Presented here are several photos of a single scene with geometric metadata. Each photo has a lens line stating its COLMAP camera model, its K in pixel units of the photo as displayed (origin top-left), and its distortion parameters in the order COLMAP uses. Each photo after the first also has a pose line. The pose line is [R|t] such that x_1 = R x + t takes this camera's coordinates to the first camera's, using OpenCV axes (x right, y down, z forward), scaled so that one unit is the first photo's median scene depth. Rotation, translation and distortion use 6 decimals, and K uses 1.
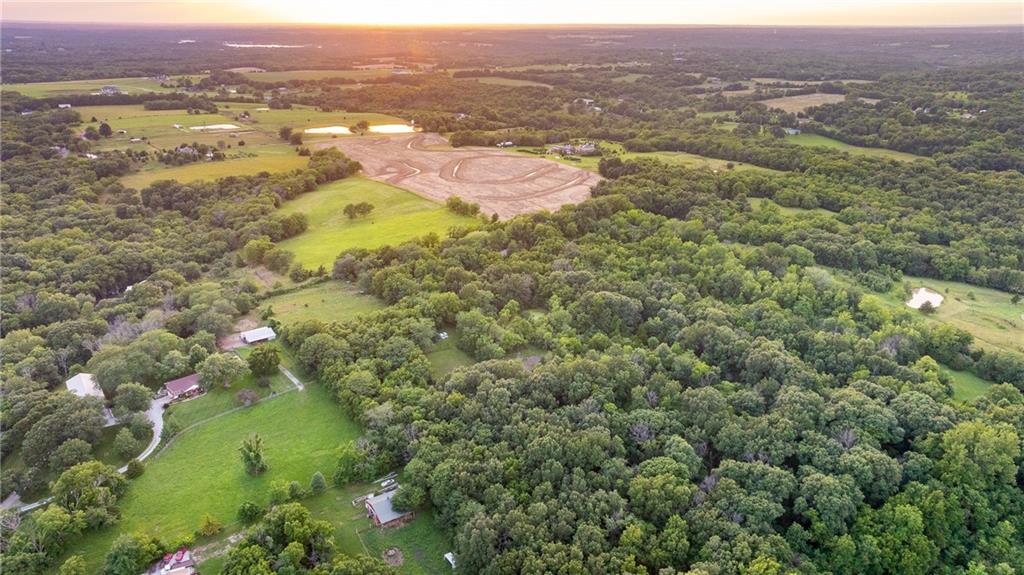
lens RADIAL K [[717.5, 0, 507.3], [0, 717.5, 290.3], [0, 0, 1]] dist [-0.036381, 0.060872]
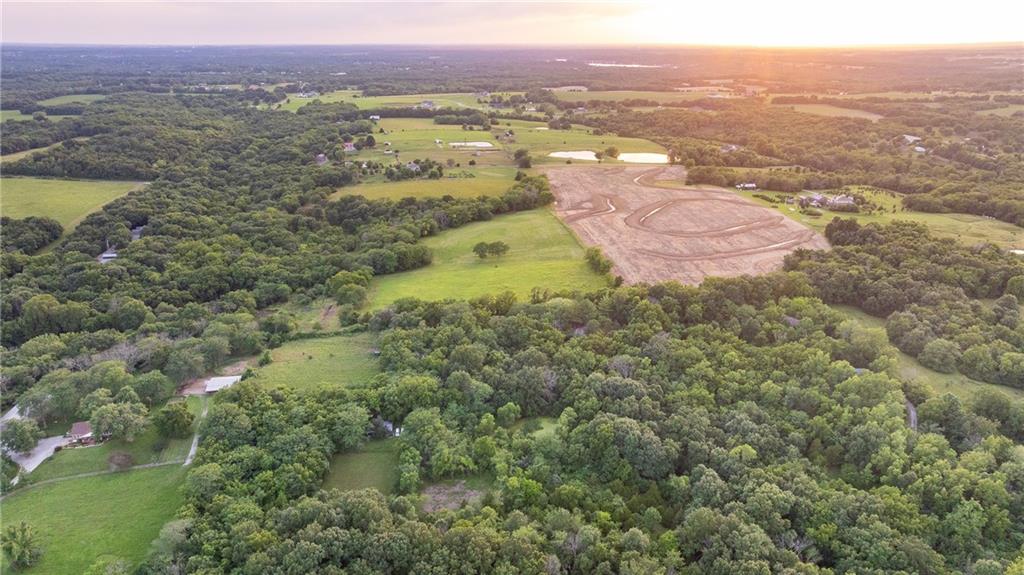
lens RADIAL K [[717.5, 0, 511.8], [0, 717.5, 292.9], [0, 0, 1]] dist [-0.036381, 0.060872]
pose [[0.884603, 0.150107, -0.441527, 0.296166], [-0.159927, 0.987013, 0.015143, -0.102713], [0.438065, 0.057217, 0.897120, 0.280445]]
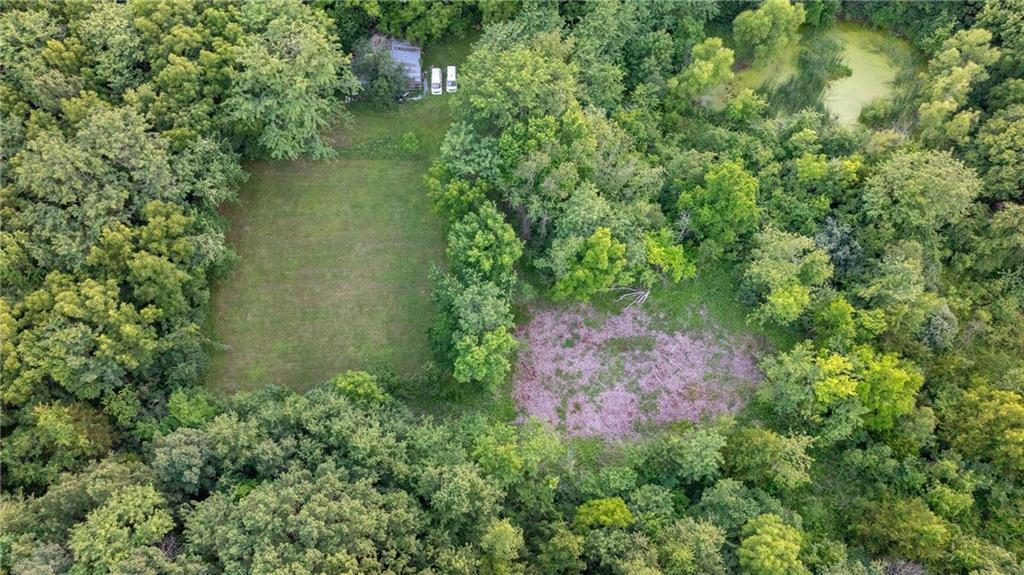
lens RADIAL K [[717.5, 0, 516.1], [0, 717.5, 282.8], [0, 0, 1]] dist [-0.036381, 0.060872]
pose [[0.849876, 0.463291, -0.251142, 0.031939], [-0.182727, 0.706072, 0.684159, -0.061142], [0.494289, -0.535560, 0.684729, 0.667264]]
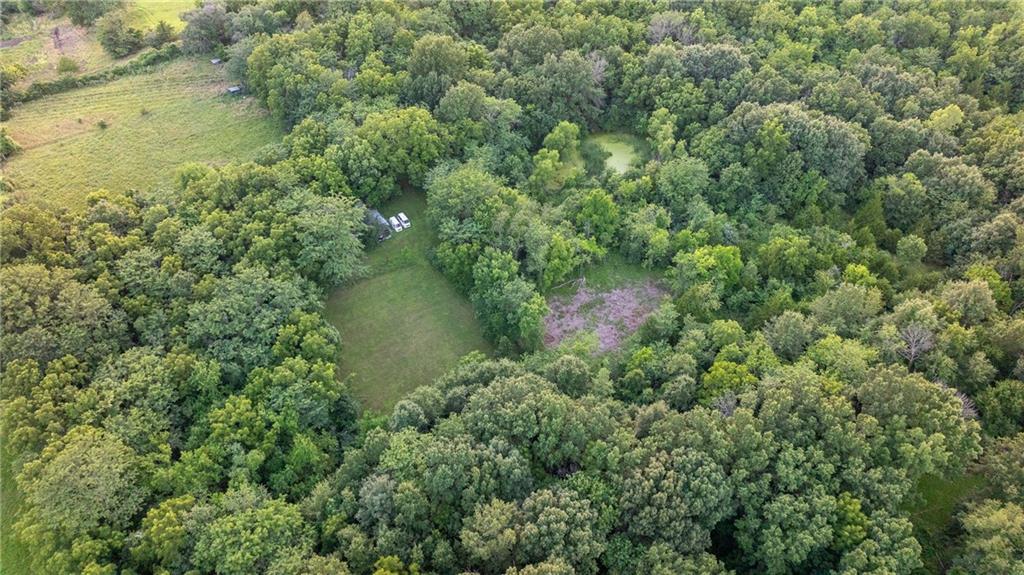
lens RADIAL K [[717.5, 0, 511.1], [0, 717.5, 277.0], [0, 0, 1]] dist [-0.036381, 0.060872]
pose [[0.999421, 0.020286, -0.027310, -0.010515], [-0.009586, 0.938152, 0.346090, -0.042784], [0.032642, -0.345628, 0.937804, 0.511372]]
